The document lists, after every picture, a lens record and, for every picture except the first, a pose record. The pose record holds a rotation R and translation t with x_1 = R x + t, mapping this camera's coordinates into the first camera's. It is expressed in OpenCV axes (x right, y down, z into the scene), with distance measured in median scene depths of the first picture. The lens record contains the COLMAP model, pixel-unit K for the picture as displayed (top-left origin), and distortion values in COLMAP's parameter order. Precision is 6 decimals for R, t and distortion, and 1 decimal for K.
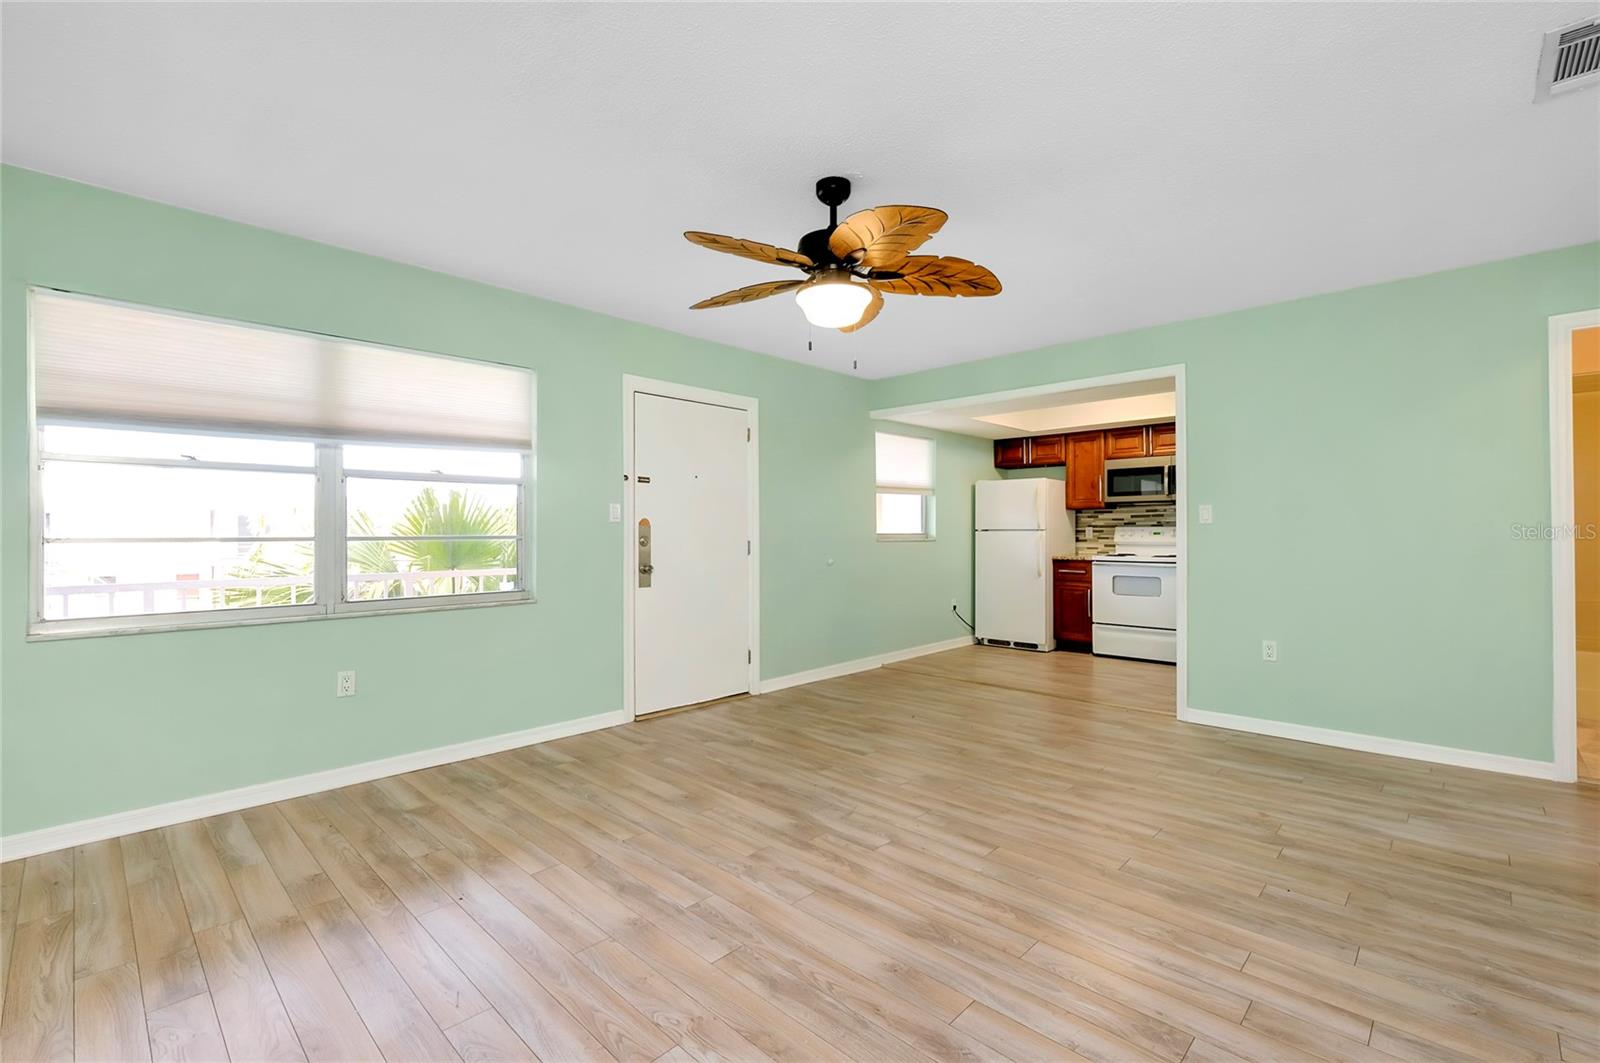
lens RADIAL K [[699.9, 0, 803.4], [0, 699.9, 533.9], [0, 0, 1]] dist [-0.002176, 0.000329]
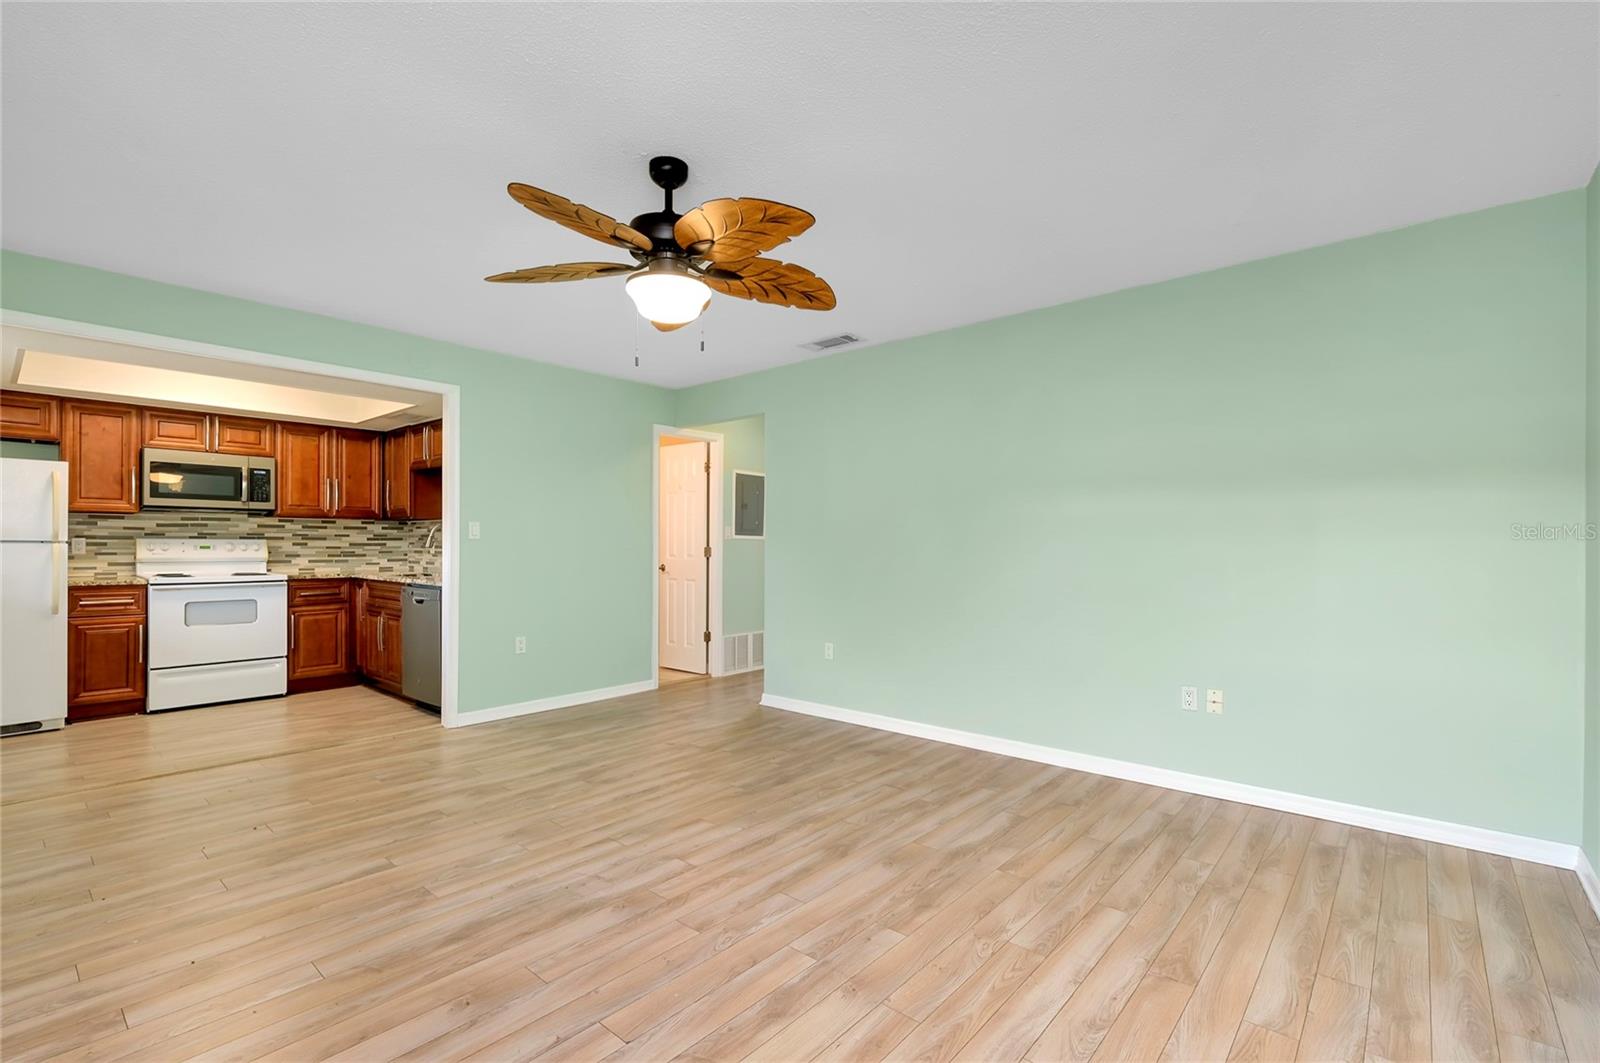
lens RADIAL K [[710.9, 0, 808.2], [0, 710.9, 549.1], [0, 0, 1]] dist [-0.002394, 0.000718]
pose [[-0.053665, -0.001819, 0.998557, -0.714022], [-0.001551, 0.999997, 0.001738, -0.002094], [-0.998558, -0.001455, -0.053668, 0.695399]]
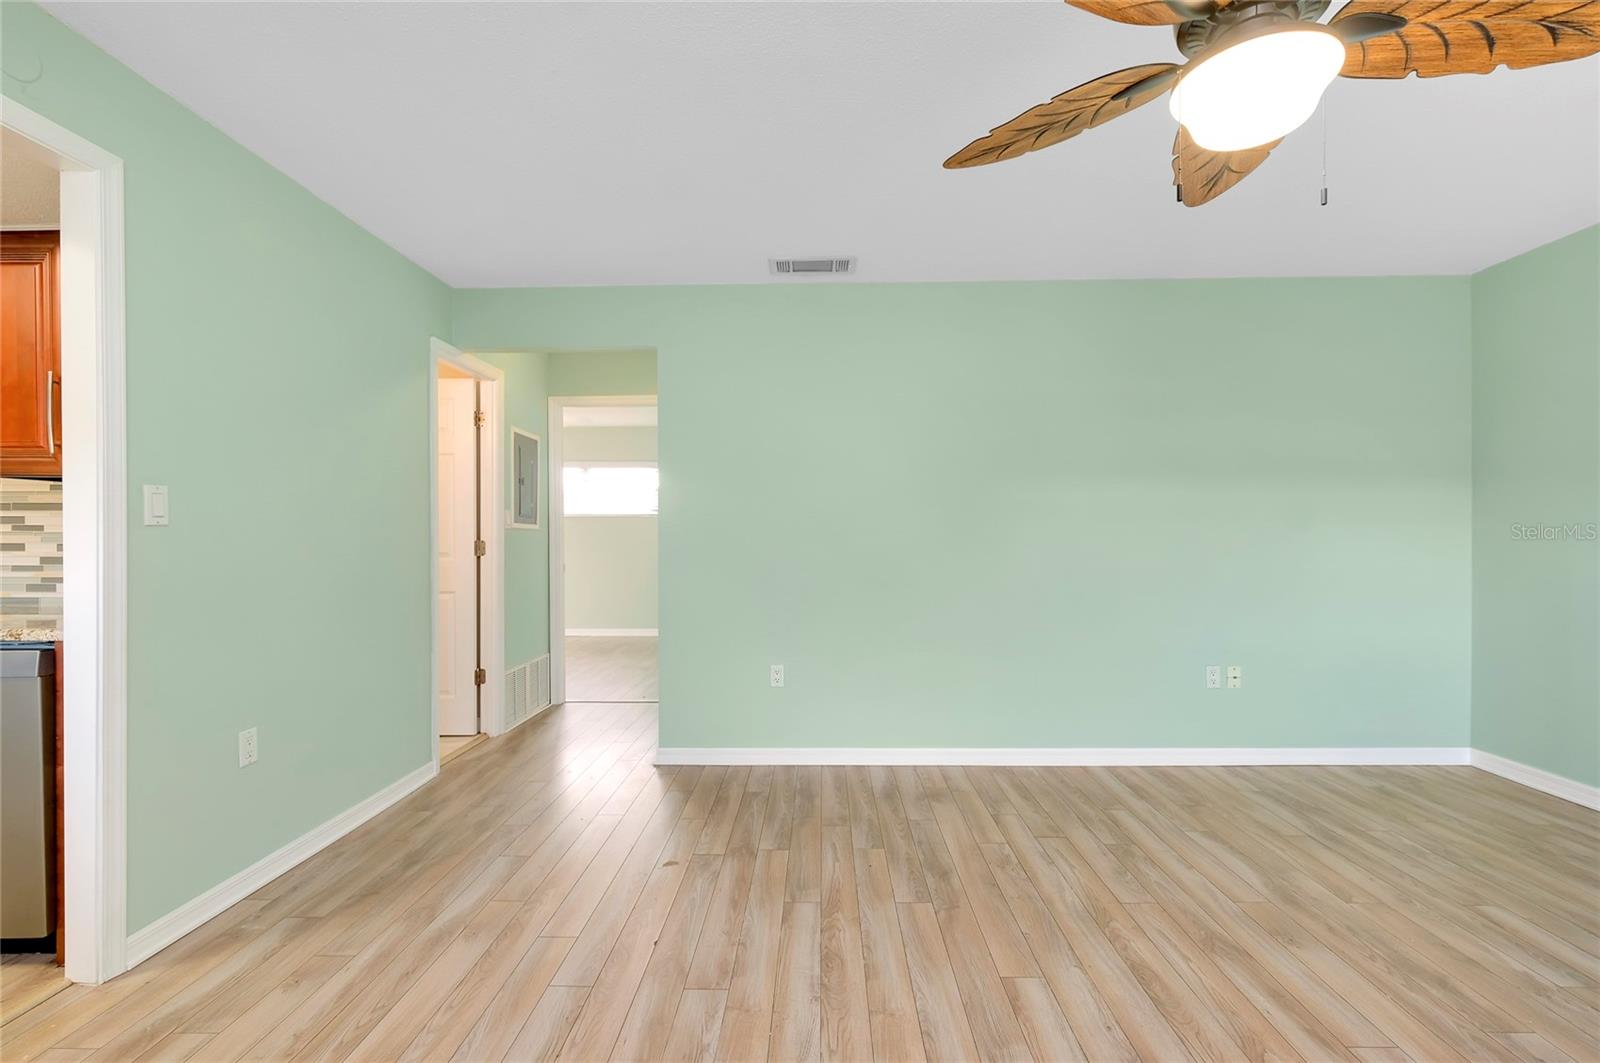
lens RADIAL K [[708.1, 0, 806.1], [0, 708.1, 538.6], [0, 0, 1]] dist [-0.001465, -0.000161]
pose [[-0.676680, 0.004671, 0.736263, -0.095519], [0.007121, 0.999975, 0.000201, -0.002933], [-0.736243, 0.005379, -0.676696, 1.286031]]
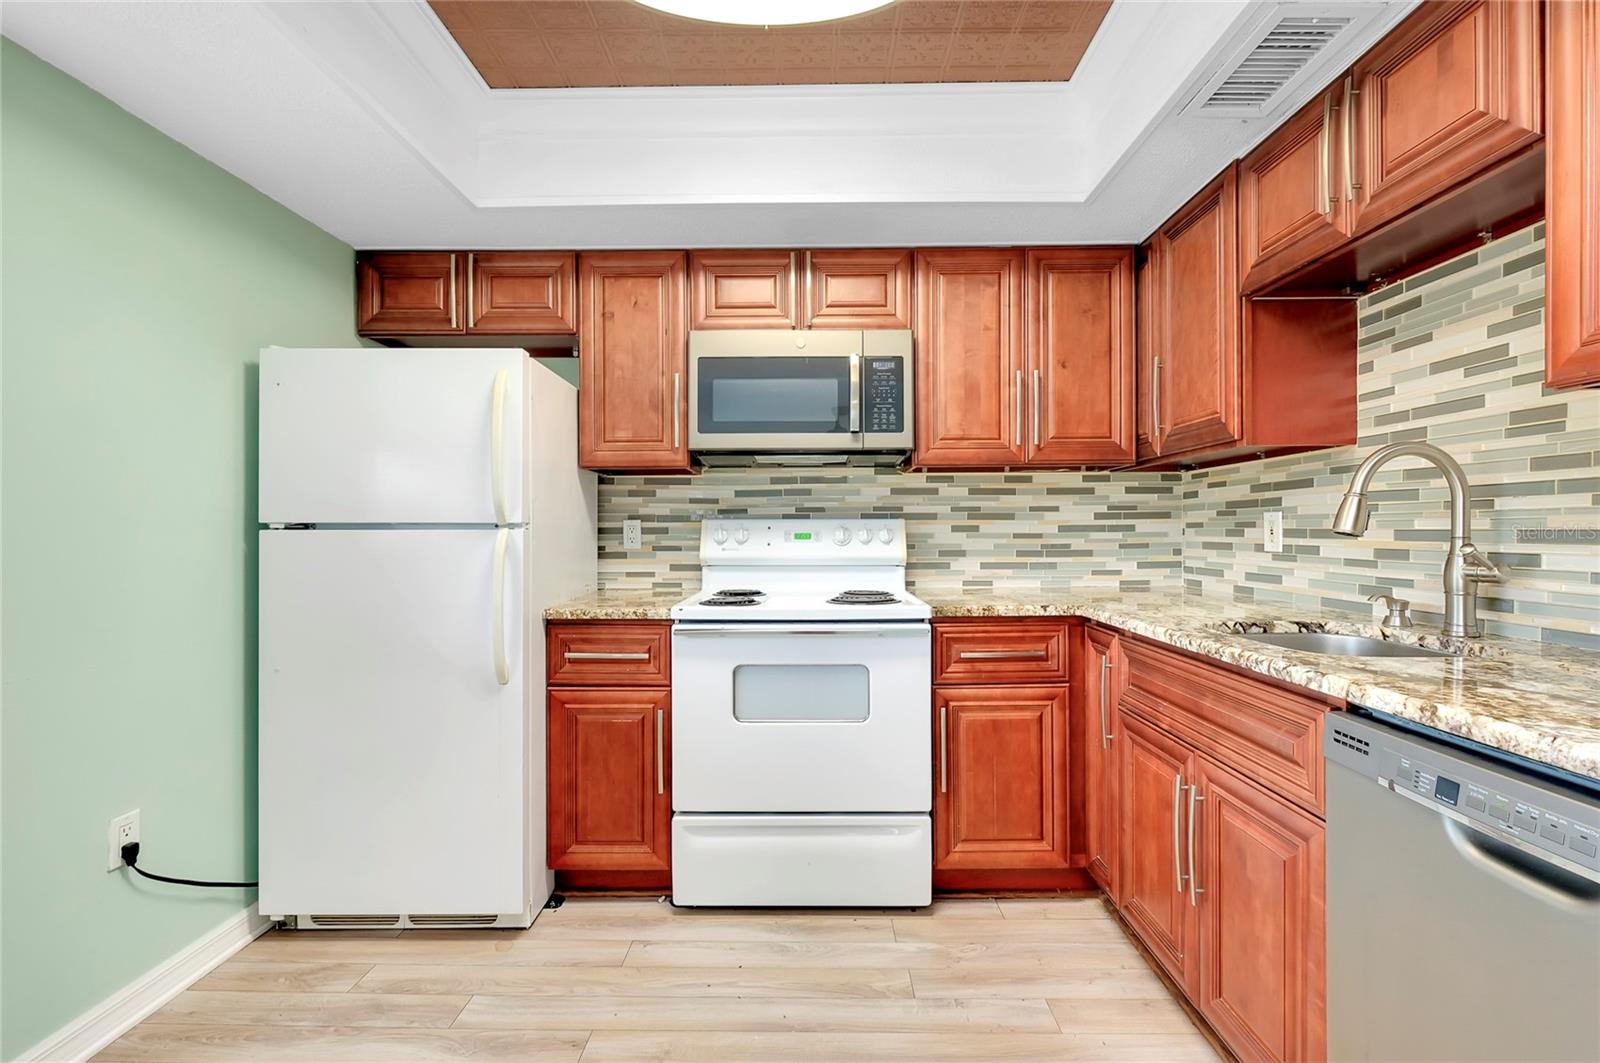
lens RADIAL K [[704.8, 0, 804.5], [0, 704.8, 538.8], [0, 0, 1]] dist [-0.001190, -0.000396]
pose [[0.731558, -0.004817, 0.681762, 0.464059], [0.002602, 0.999987, 0.004273, -0.001613], [-0.681774, -0.001352, 0.731562, 1.416720]]
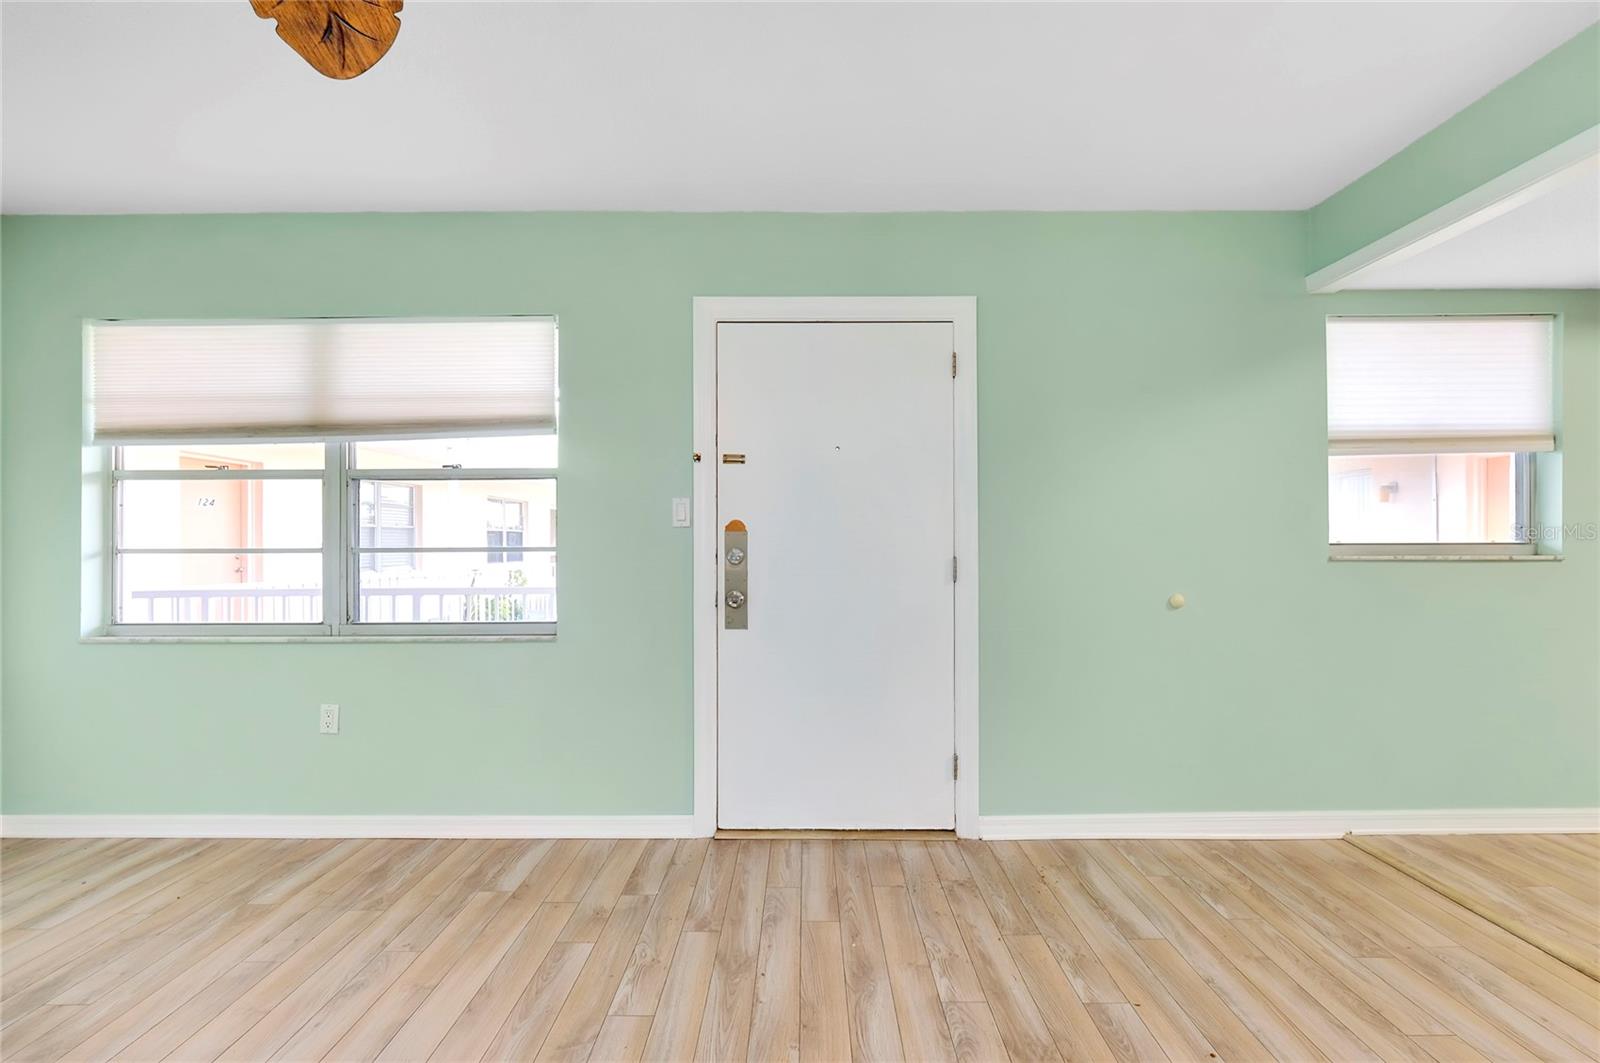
lens RADIAL K [[704.8, 0, 804.5], [0, 704.8, 538.8], [0, 0, 1]] dist [-0.001190, -0.000396]
pose [[0.688650, -0.003941, -0.725083, 0.369294], [0.001080, 0.999990, -0.004410, -0.002822], [0.725093, 0.002254, 0.688647, 0.802571]]
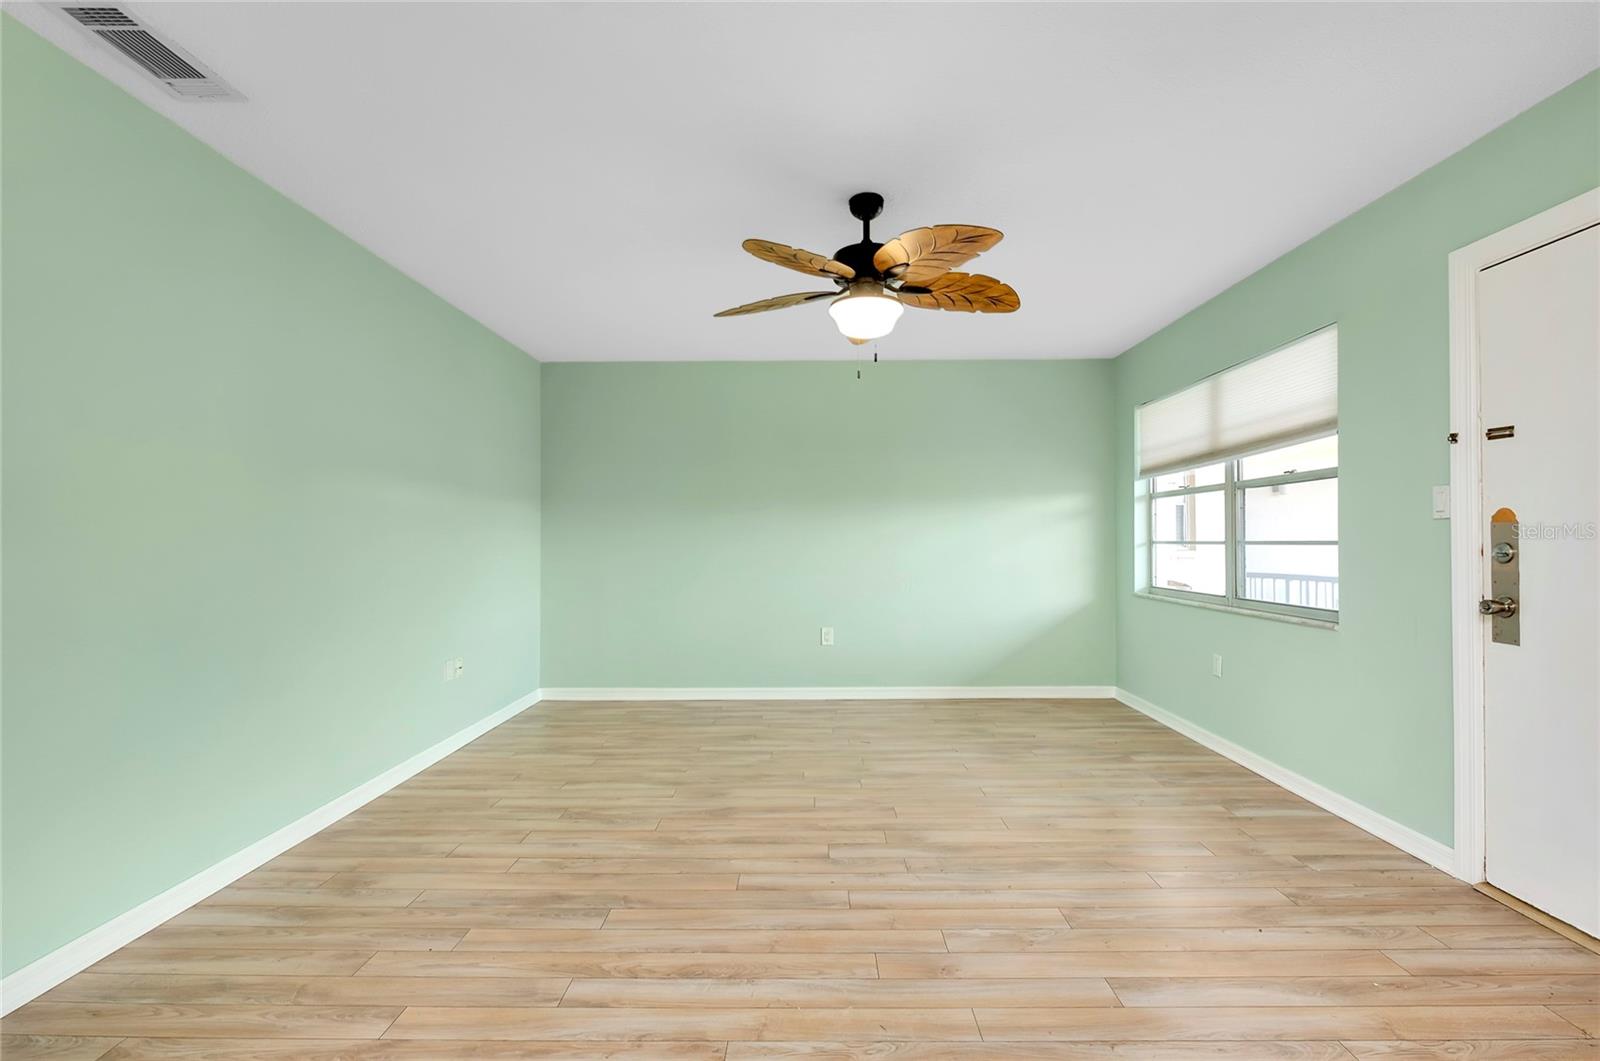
lens RADIAL K [[713.0, 0, 805.3], [0, 713.0, 534.9], [0, 0, 1]] dist [-0.002746, -0.000048]
pose [[-0.729178, 0.000808, -0.684324, 0.662408], [0.005220, 0.999977, -0.004382, -0.004338], [0.684304, -0.006768, -0.729165, 1.362923]]
